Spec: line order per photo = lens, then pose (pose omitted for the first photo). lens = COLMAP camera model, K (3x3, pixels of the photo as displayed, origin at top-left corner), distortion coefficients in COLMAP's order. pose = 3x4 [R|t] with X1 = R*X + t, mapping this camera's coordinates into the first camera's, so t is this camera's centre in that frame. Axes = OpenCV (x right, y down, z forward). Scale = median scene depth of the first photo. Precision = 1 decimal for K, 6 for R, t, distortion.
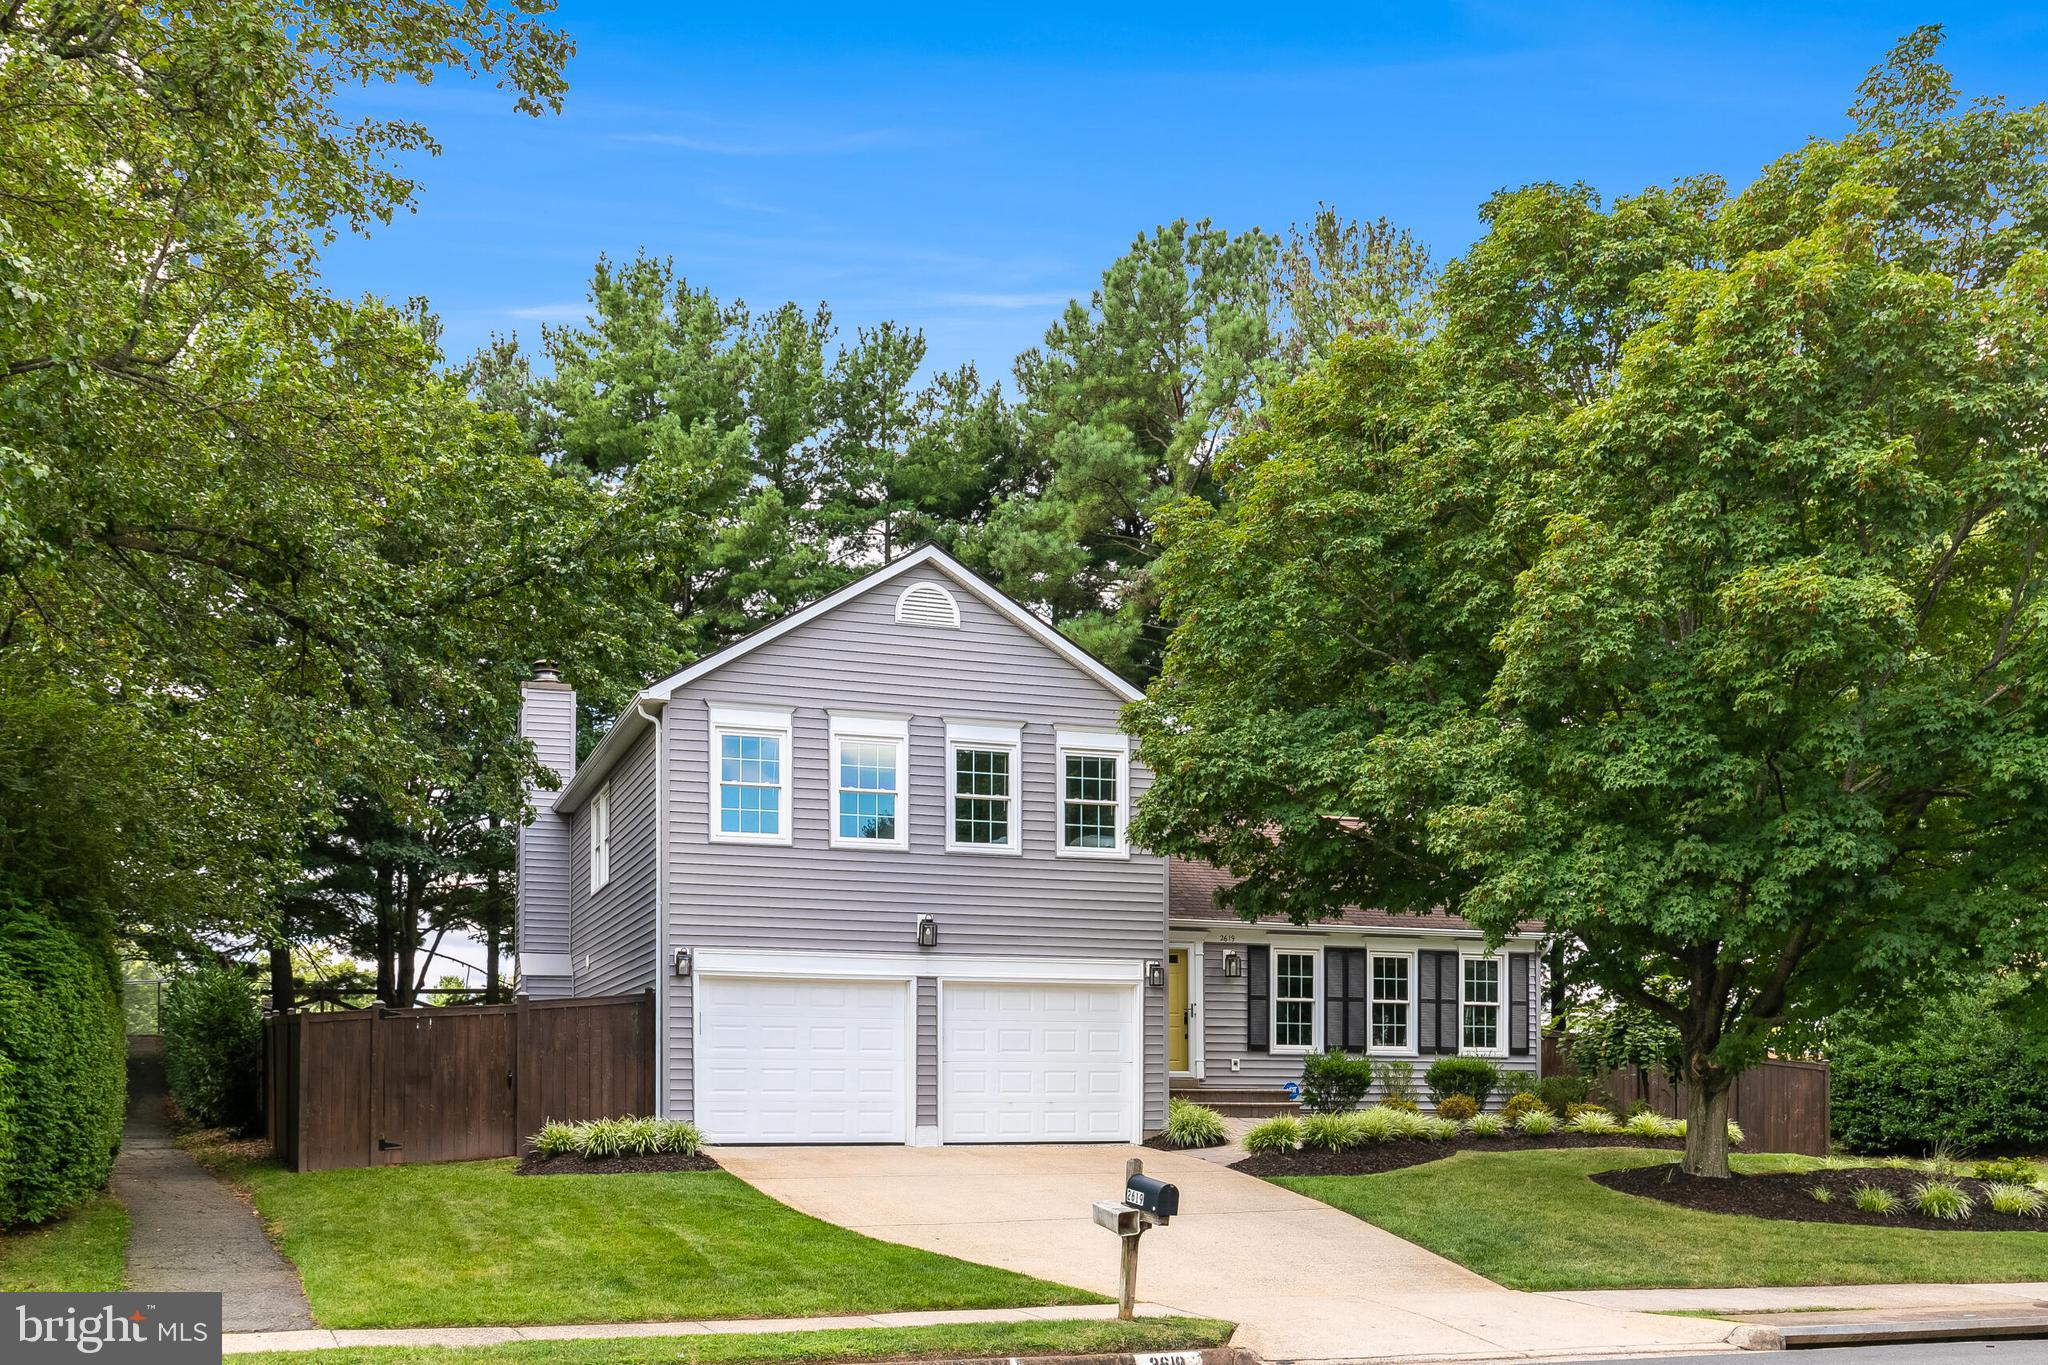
lens RADIAL K [[1958.3, 0, 1023.7], [0, 1958.3, 678.3], [0, 0, 1]] dist [0.014434, -0.000893]
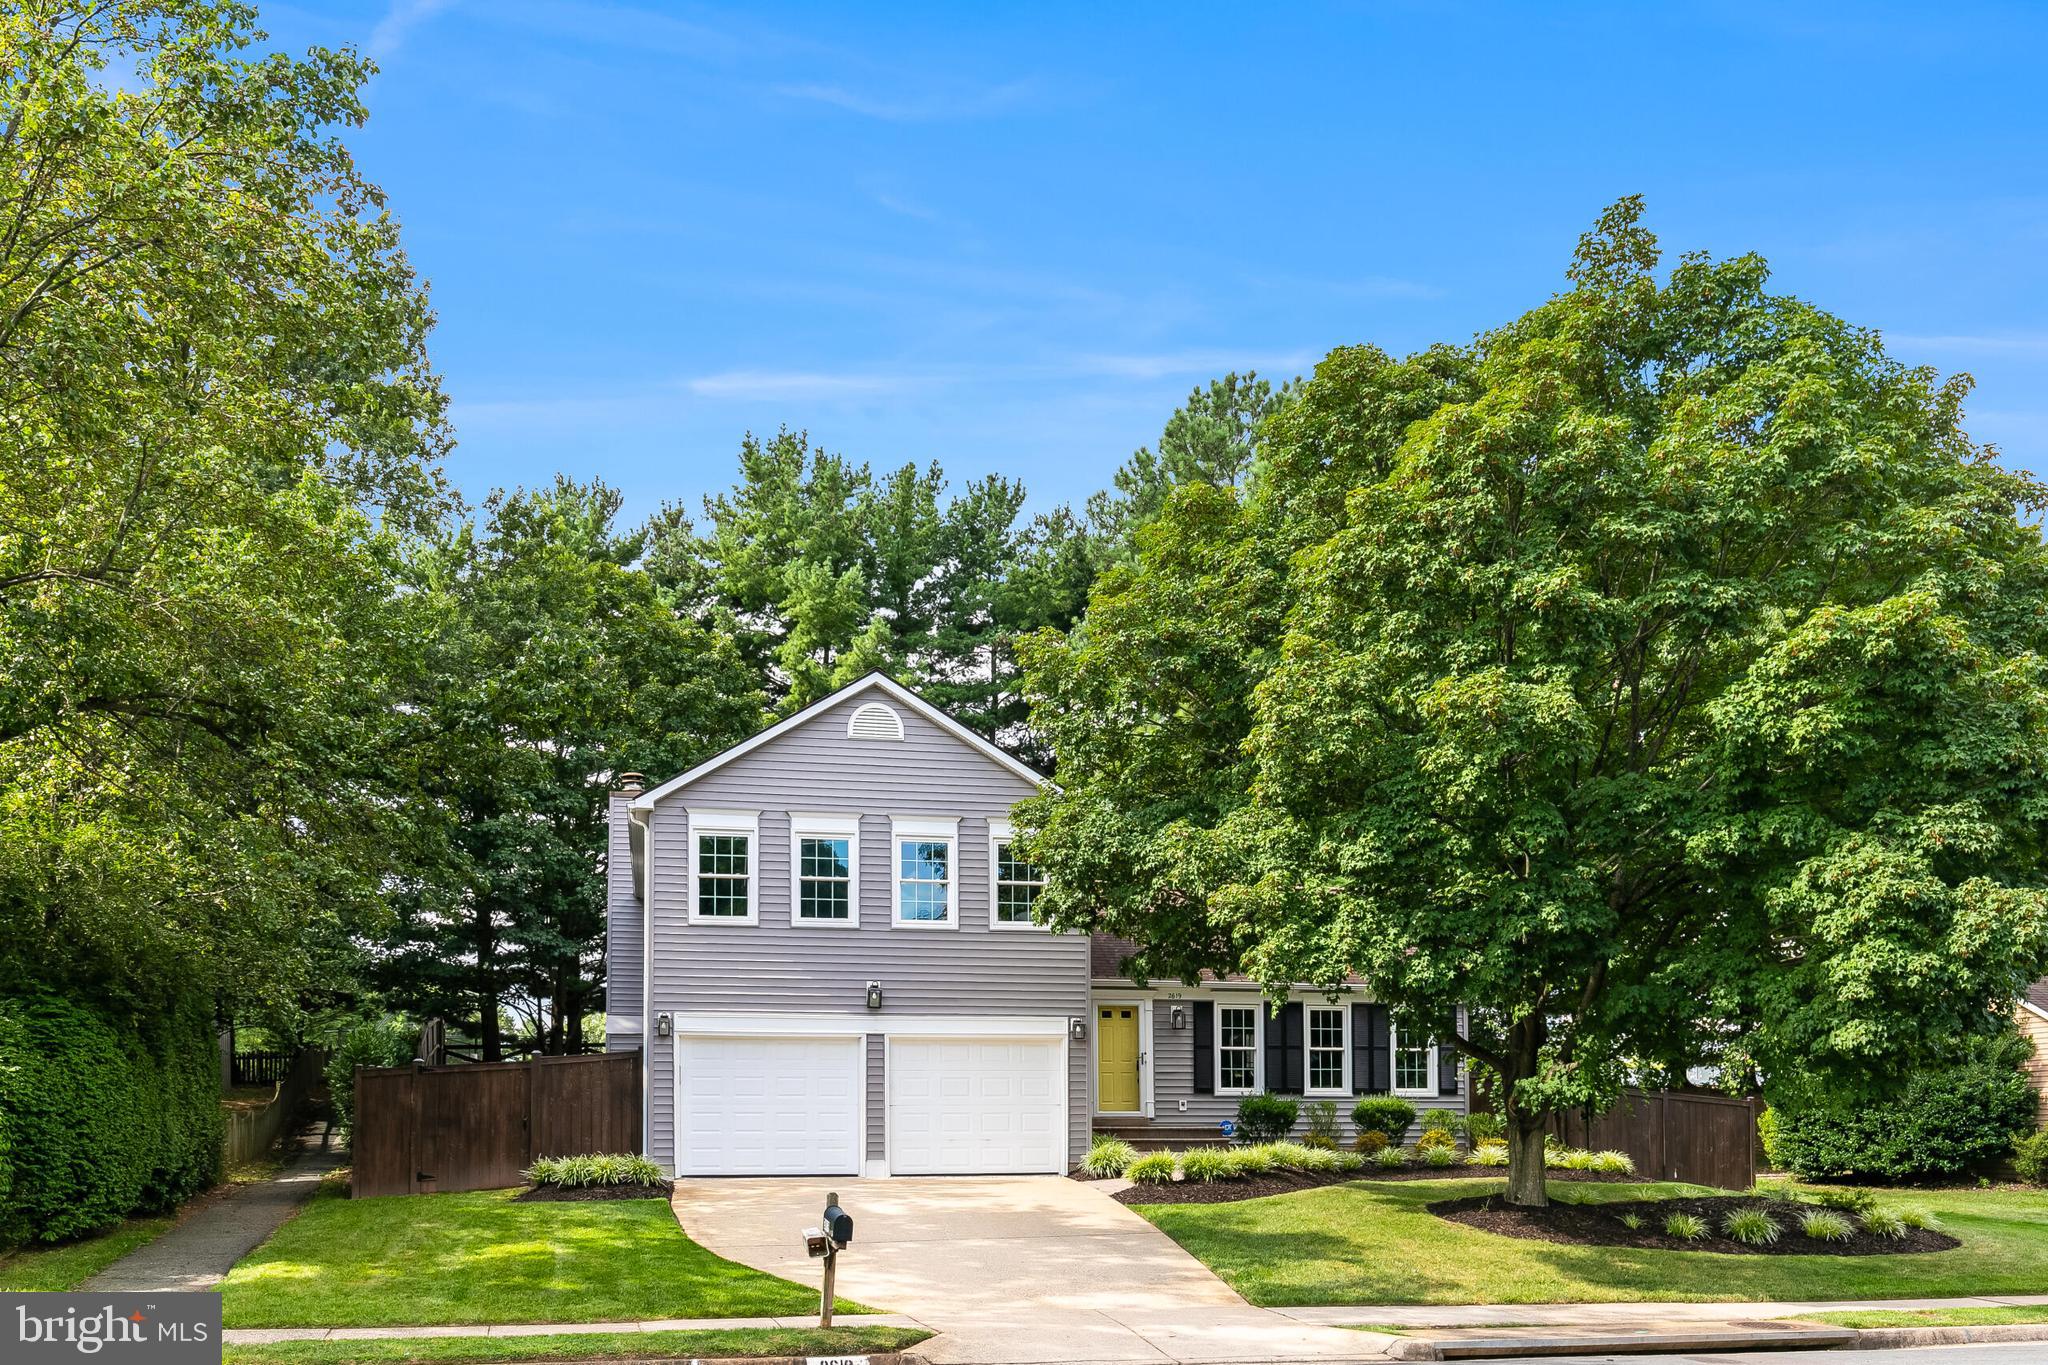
lens RADIAL K [[1682.1, 0, 1024.2], [0, 1682.1, 689.2], [0, 0, 1]] dist [0.007086, 0.003151]
pose [[0.990647, -0.037330, -0.131244, 0.182784], [0.031571, 0.998457, -0.045691, -0.007874], [0.132748, 0.041120, 0.990297, -0.013860]]
